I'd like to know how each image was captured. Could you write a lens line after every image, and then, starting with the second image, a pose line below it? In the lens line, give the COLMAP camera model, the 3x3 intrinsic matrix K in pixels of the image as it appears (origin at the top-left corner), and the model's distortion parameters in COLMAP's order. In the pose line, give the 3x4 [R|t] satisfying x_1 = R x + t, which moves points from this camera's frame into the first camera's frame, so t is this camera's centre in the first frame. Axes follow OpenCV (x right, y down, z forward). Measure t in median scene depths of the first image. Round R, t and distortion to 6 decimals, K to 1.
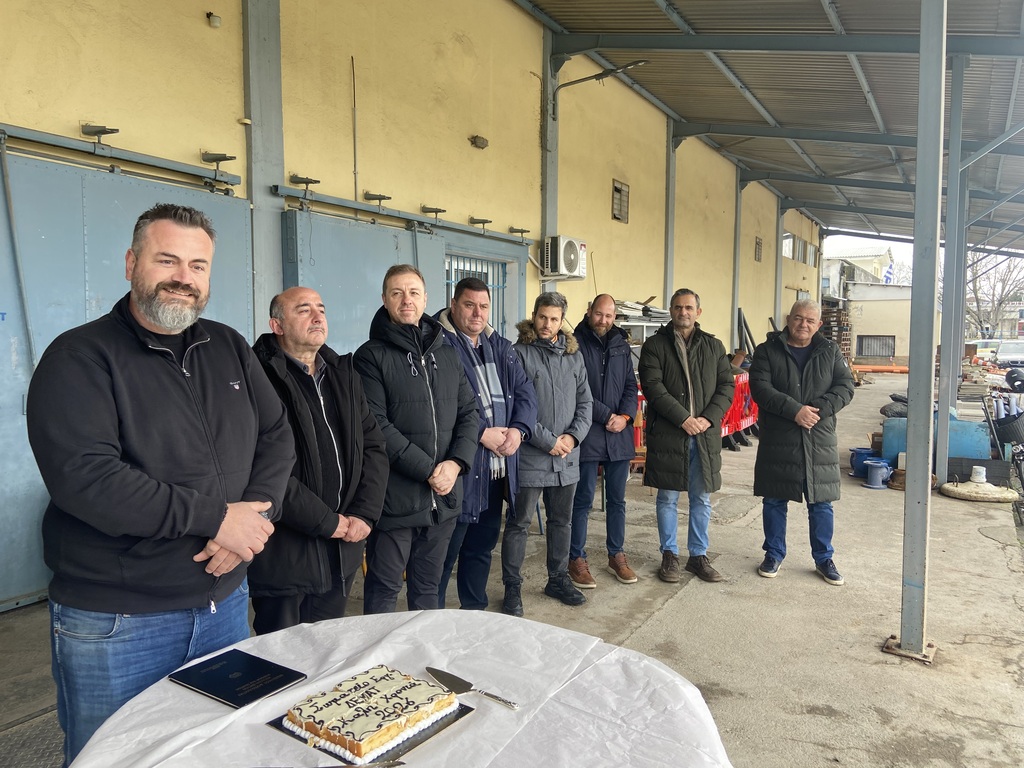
lens RADIAL K [[773.5, 0, 526.4], [0, 773.5, 378.8], [0, 0, 1]] dist [0.101151, -0.120284]
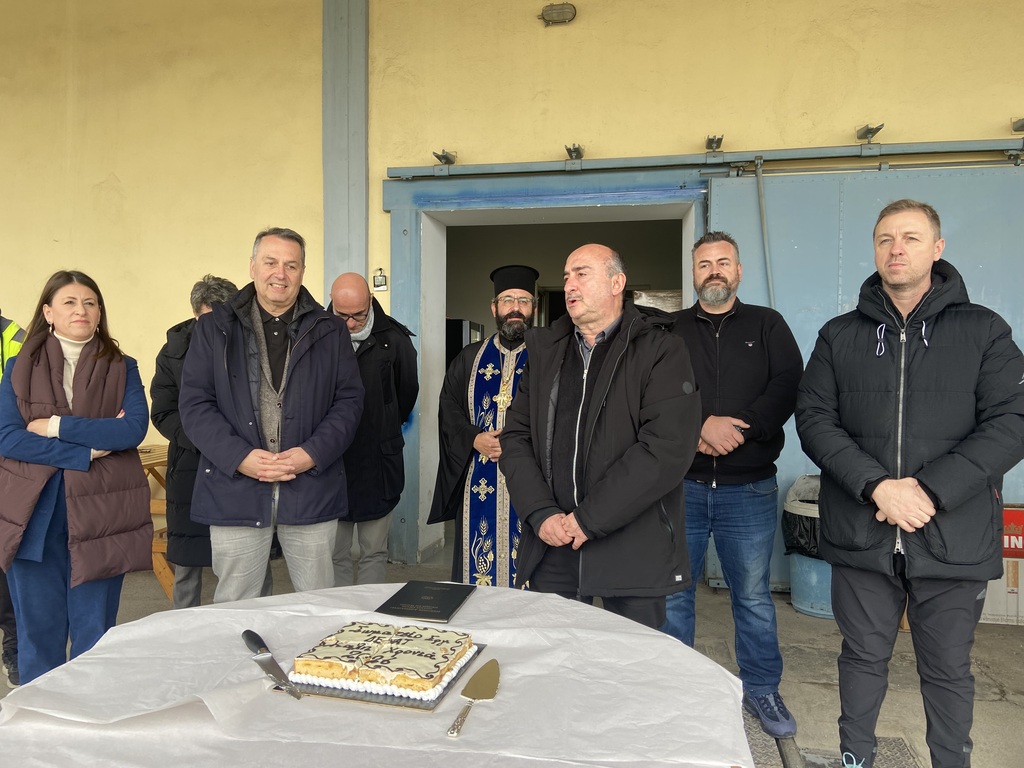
lens RADIAL K [[773.5, 0, 493.2], [0, 773.5, 373.3], [0, 0, 1]] dist [0.101151, -0.120284]
pose [[0.308639, -0.002683, -0.951175, 0.250323], [-0.062898, 0.997750, -0.023224, 0.037359], [0.949097, 0.066995, 0.307776, 0.288502]]
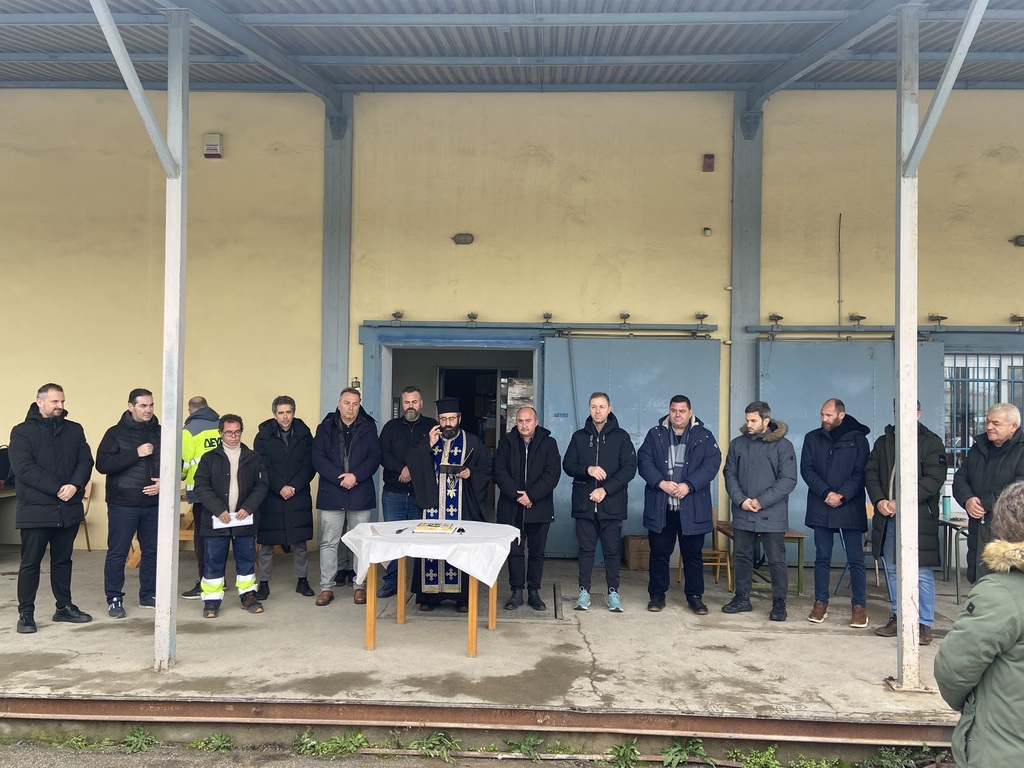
lens RADIAL K [[904.2, 0, 485.7], [0, 904.2, 387.5], [0, 0, 1]] dist [0.053617, -0.041704]
pose [[0.445704, -0.023689, -0.894867, 1.268080], [-0.067495, 0.995915, -0.059981, 0.004825], [0.892632, 0.087133, 0.442284, -0.235584]]
